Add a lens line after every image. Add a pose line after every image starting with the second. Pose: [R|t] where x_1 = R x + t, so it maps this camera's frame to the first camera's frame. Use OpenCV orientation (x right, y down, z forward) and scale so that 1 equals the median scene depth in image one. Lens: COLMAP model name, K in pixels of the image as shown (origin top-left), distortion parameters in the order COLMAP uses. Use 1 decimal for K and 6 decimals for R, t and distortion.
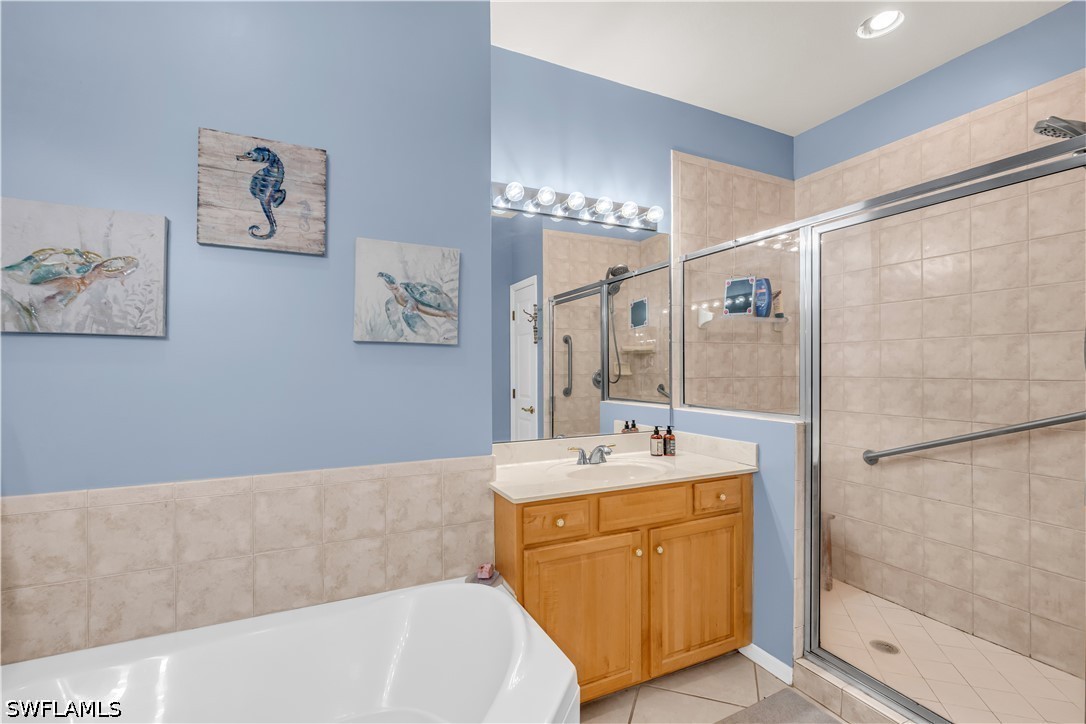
lens RADIAL K [[480.6, 0, 546.7], [0, 480.6, 367.7], [0, 0, 1]] dist [-0.009852, 0.003550]
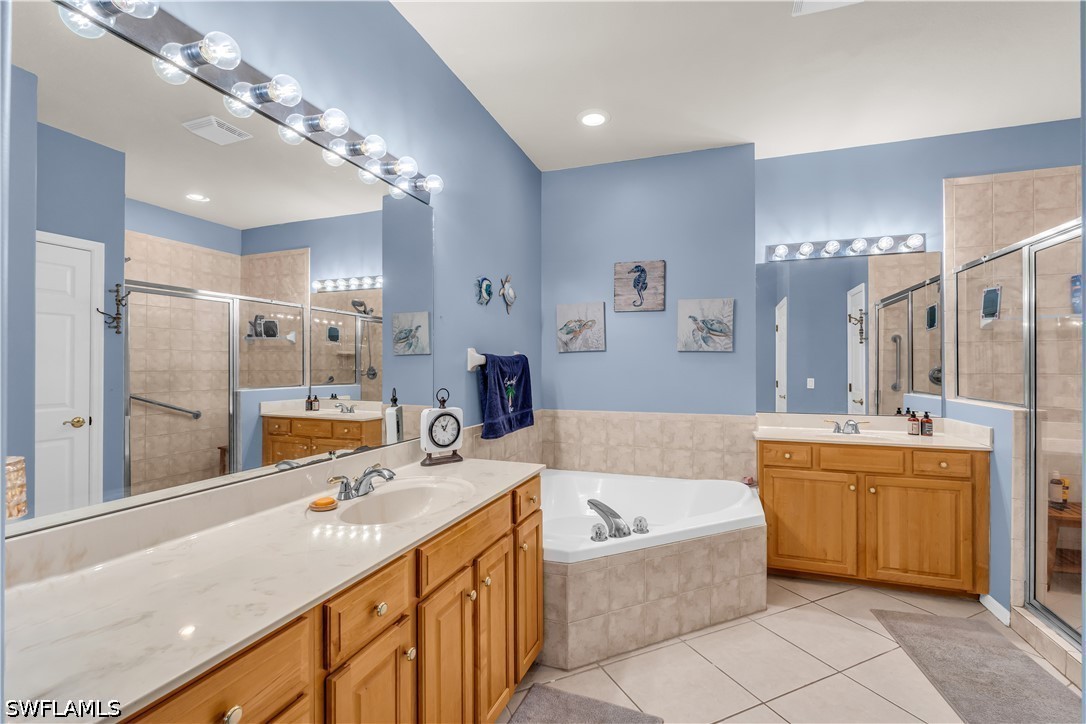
lens RADIAL K [[480.6, 0, 545.6], [0, 480.6, 364.7], [0, 0, 1]] dist [-0.009852, 0.003550]
pose [[0.700764, 0.002072, -0.713390, 0.611404], [-0.002104, 0.999997, 0.000838, 0.001984], [0.713390, 0.000914, 0.700766, -0.763396]]
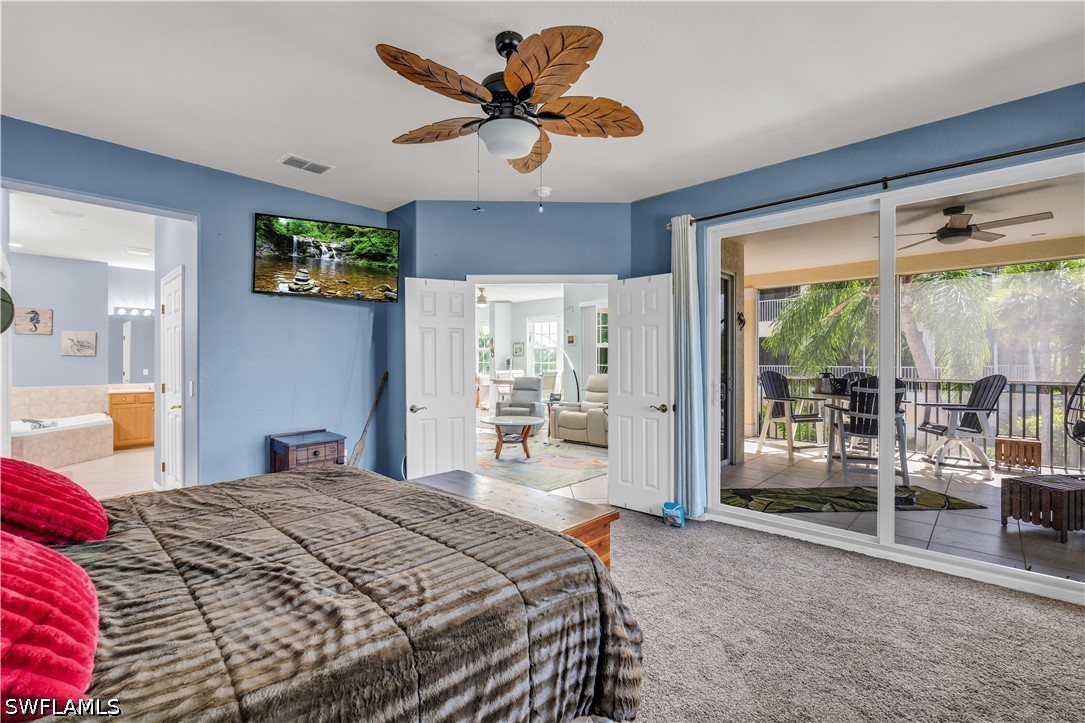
lens RADIAL K [[480.1, 0, 534.7], [0, 480.1, 360.2], [0, 0, 1]] dist [-0.009852, 0.003550]
pose [[0.939537, 0.002956, 0.342436, 1.882597], [-0.002386, 0.999995, -0.002086, -0.012881], [-0.342440, 0.001143, 0.939539, -3.956706]]
